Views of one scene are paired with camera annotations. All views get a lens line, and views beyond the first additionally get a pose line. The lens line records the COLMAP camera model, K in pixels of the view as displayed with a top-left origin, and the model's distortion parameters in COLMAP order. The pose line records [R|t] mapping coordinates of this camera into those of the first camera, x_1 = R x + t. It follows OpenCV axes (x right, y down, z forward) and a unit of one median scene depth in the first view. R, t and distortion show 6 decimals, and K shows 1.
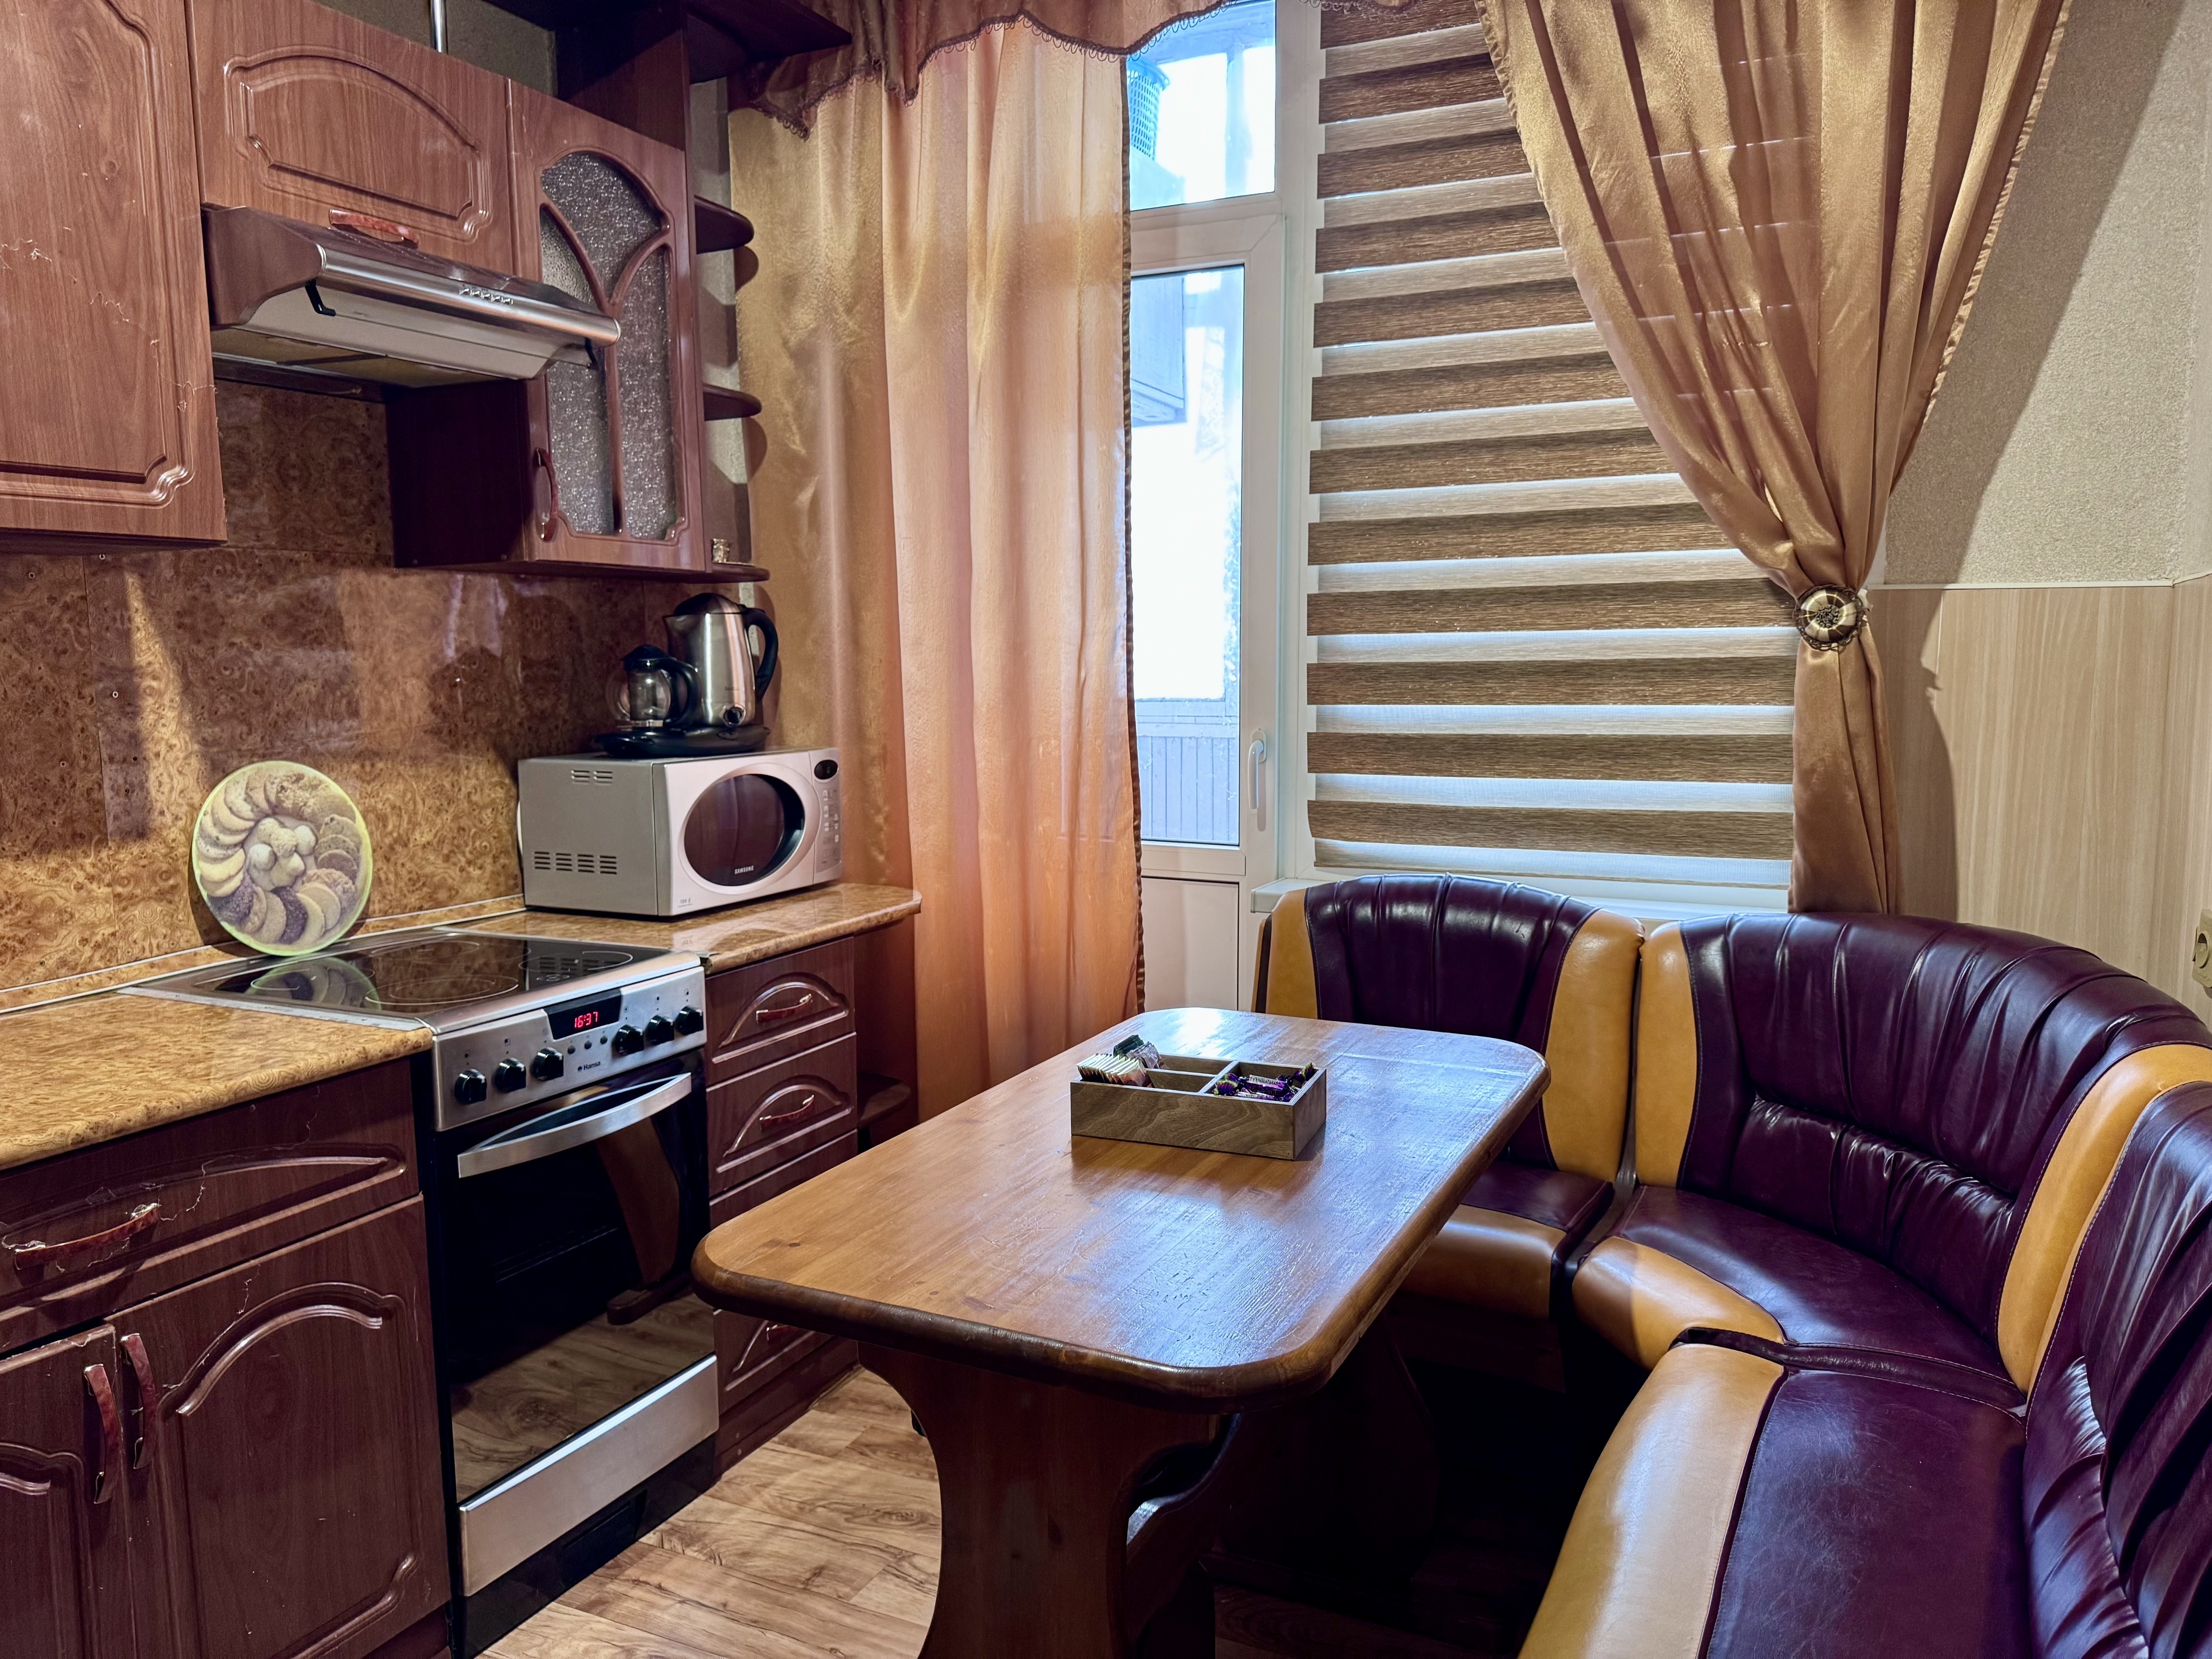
lens RADIAL K [[1556.3, 0, 1109.2], [0, 1556.3, 832.2], [0, 0, 1]] dist [0.002277, 0.001547]
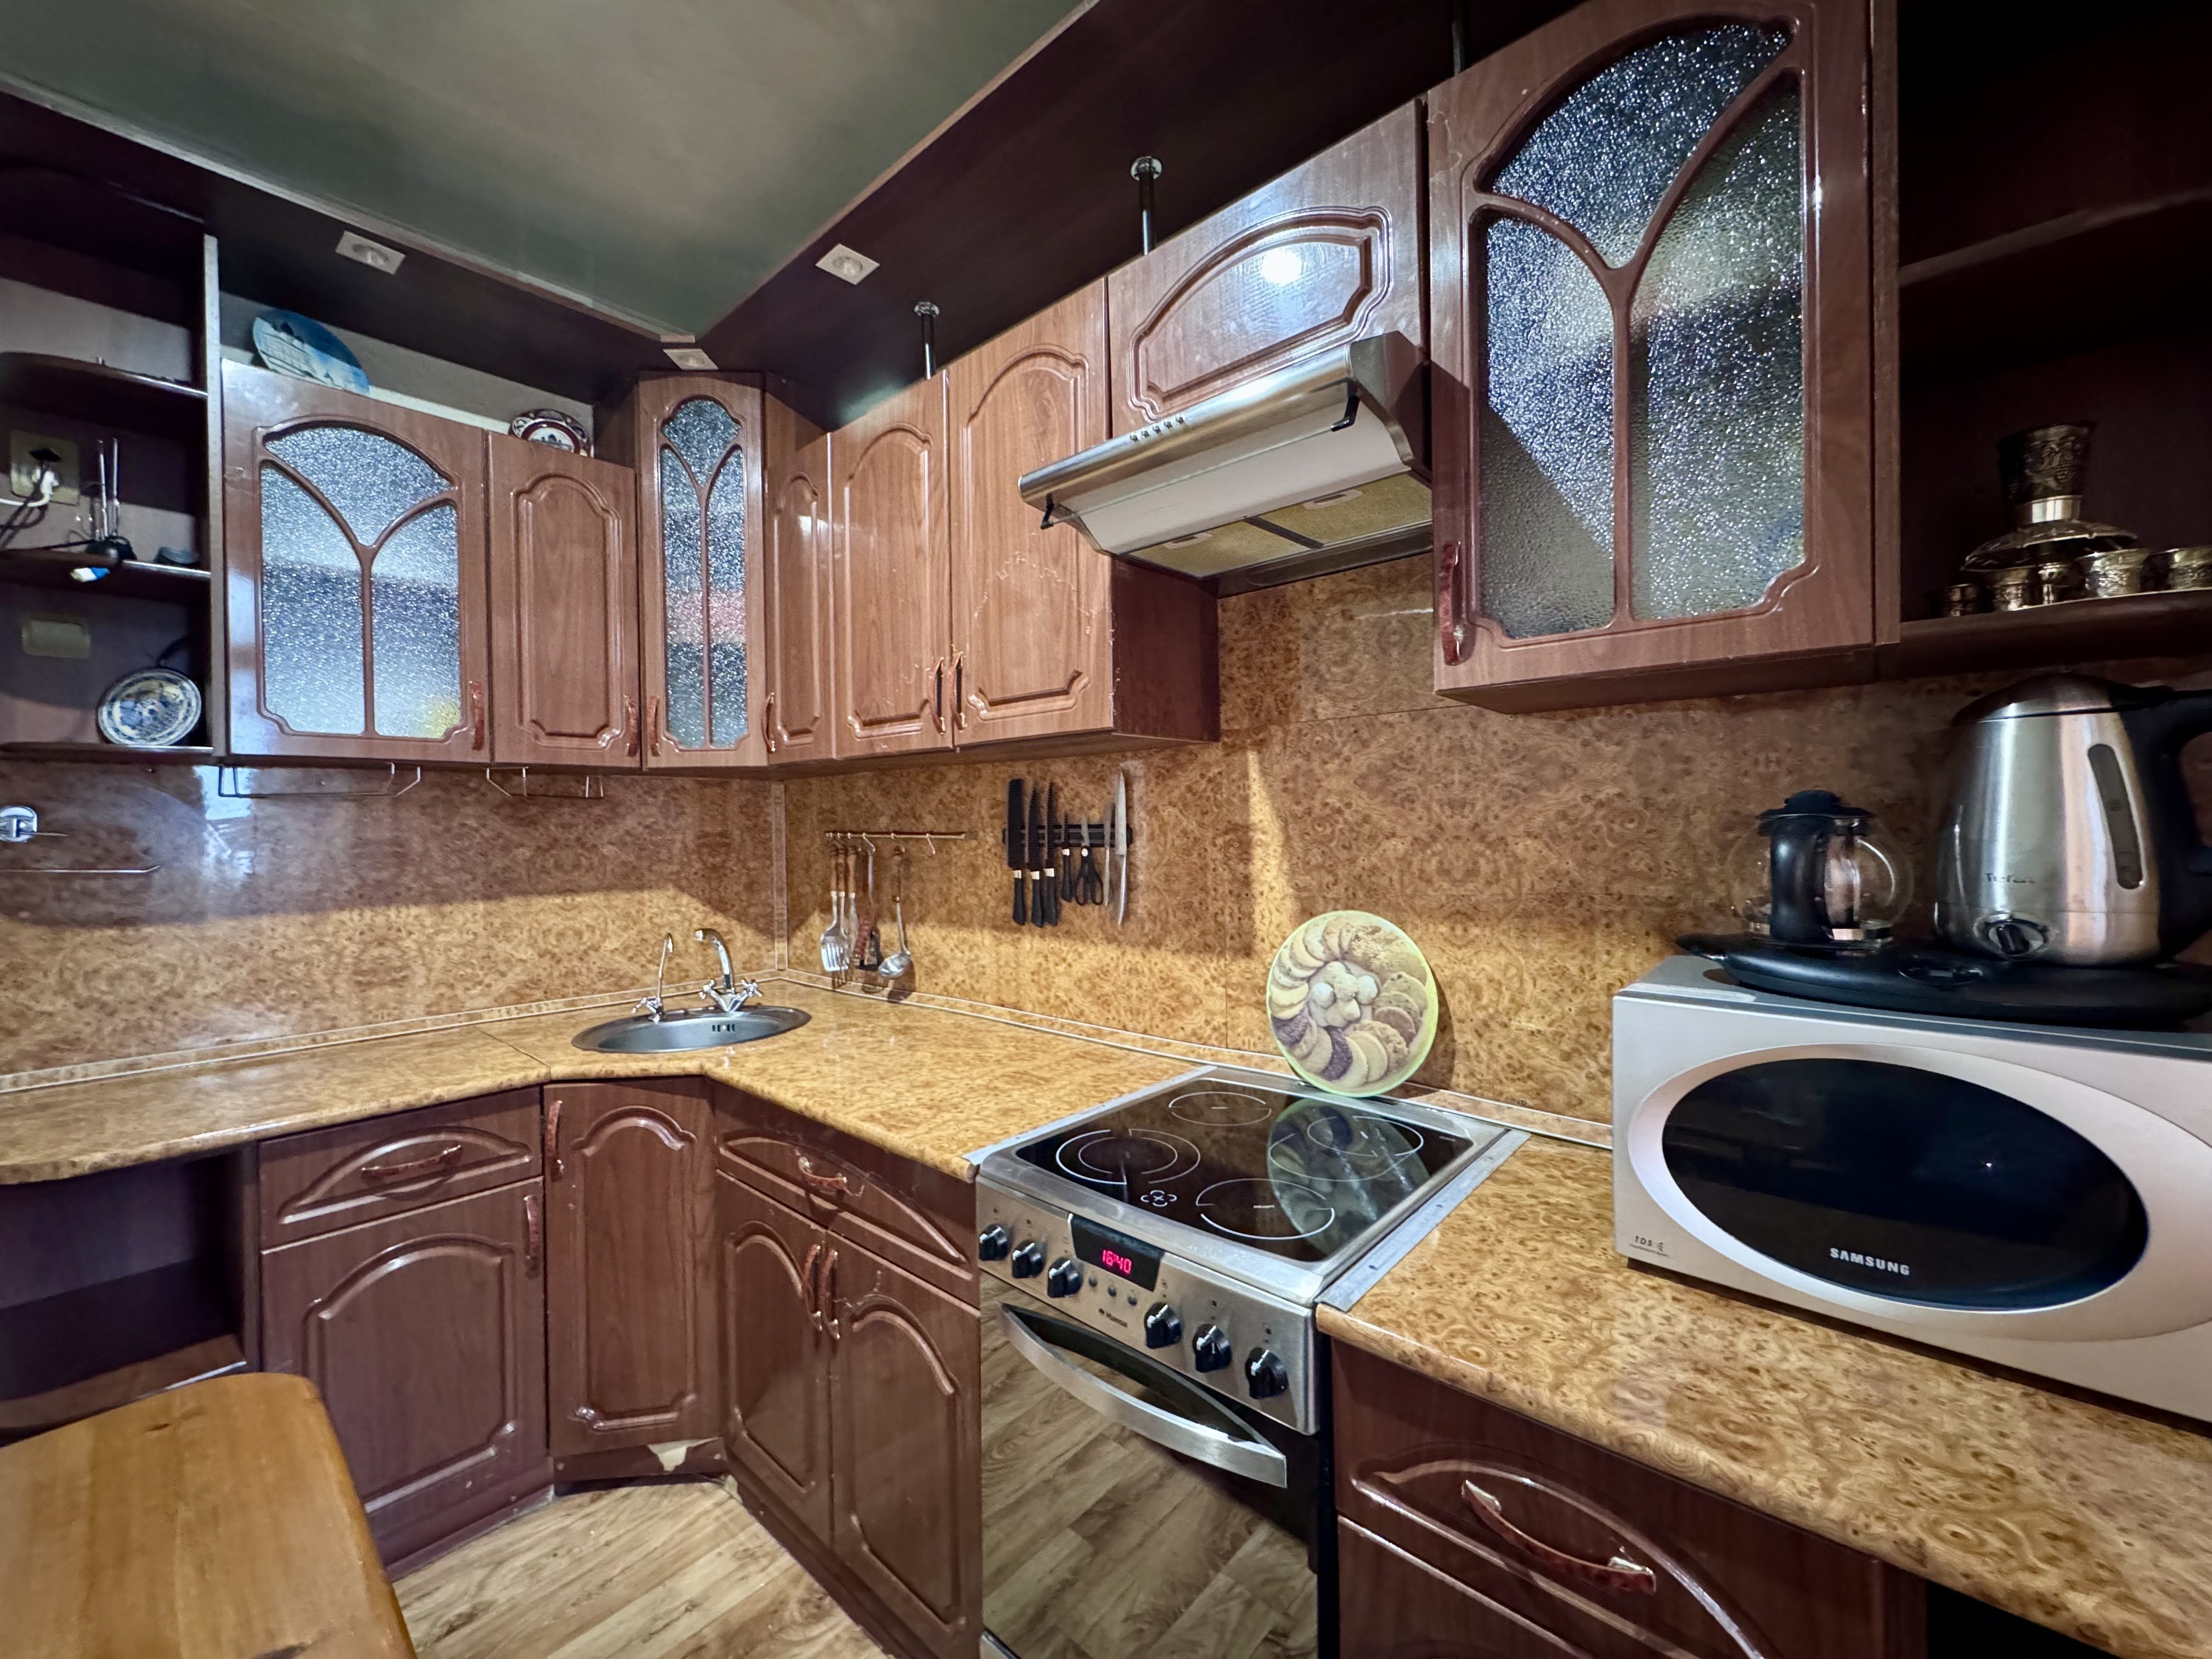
lens RADIAL K [[885.7, 0, 1109.8], [0, 885.7, 830.2], [0, 0, 1]] dist [-0.000972, 0.000038]
pose [[-0.274913, 0.028381, -0.961050, 0.100773], [-0.091185, 0.994289, 0.055447, -0.122412], [0.957135, 0.102877, -0.270755, 1.017870]]
